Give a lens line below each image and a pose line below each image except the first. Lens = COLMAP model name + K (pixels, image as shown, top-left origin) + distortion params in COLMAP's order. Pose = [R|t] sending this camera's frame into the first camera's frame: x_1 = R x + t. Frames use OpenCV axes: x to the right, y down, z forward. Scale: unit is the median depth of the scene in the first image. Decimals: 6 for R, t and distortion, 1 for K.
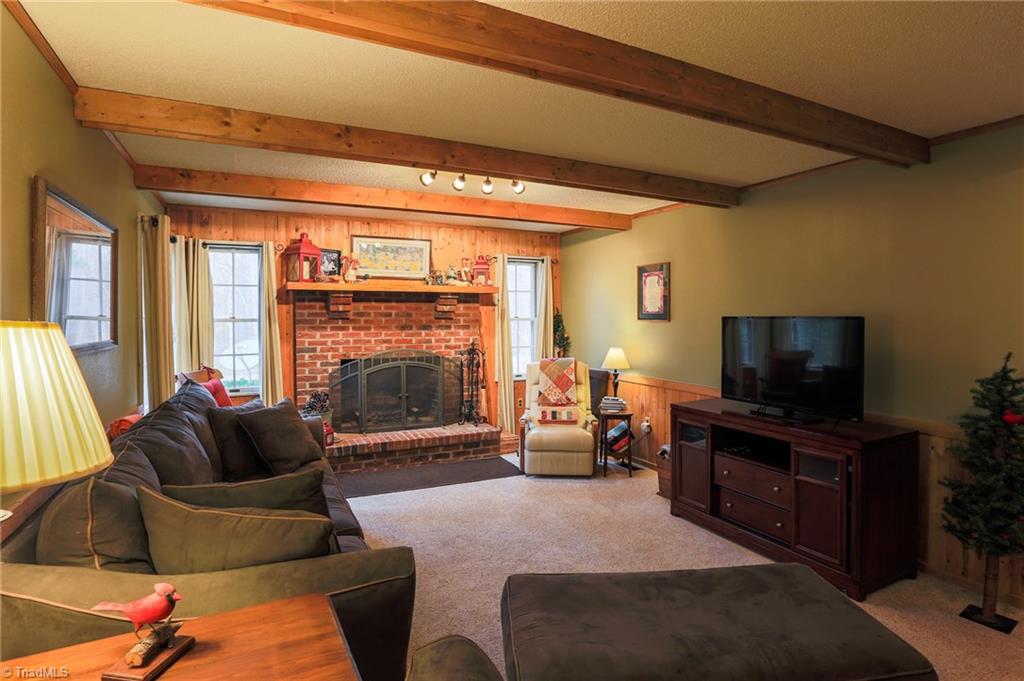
lens RADIAL K [[522.0, 0, 509.4], [0, 522.0, 306.9], [0, 0, 1]] dist [-0.069790, 0.030089]
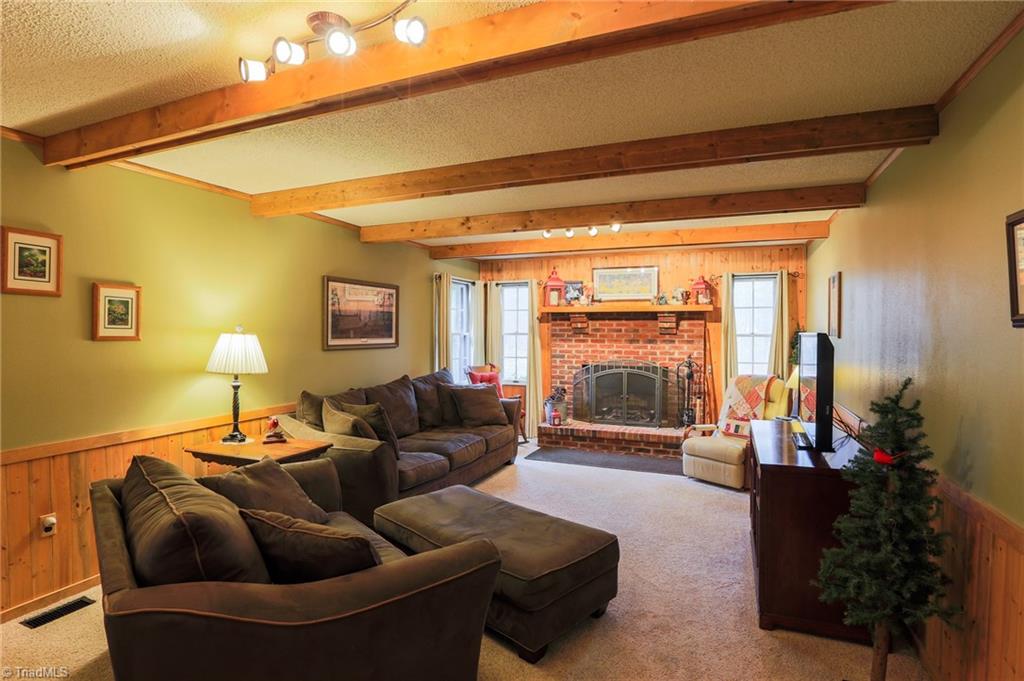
lens RADIAL K [[515.6, 0, 506.7], [0, 515.6, 324.4], [0, 0, 1]] dist [-0.058438, 0.030668]
pose [[0.662746, -0.006281, -0.748818, 0.524903], [0.009209, 0.999958, -0.000237, -0.001564], [0.748788, -0.006739, 0.662775, -0.002510]]
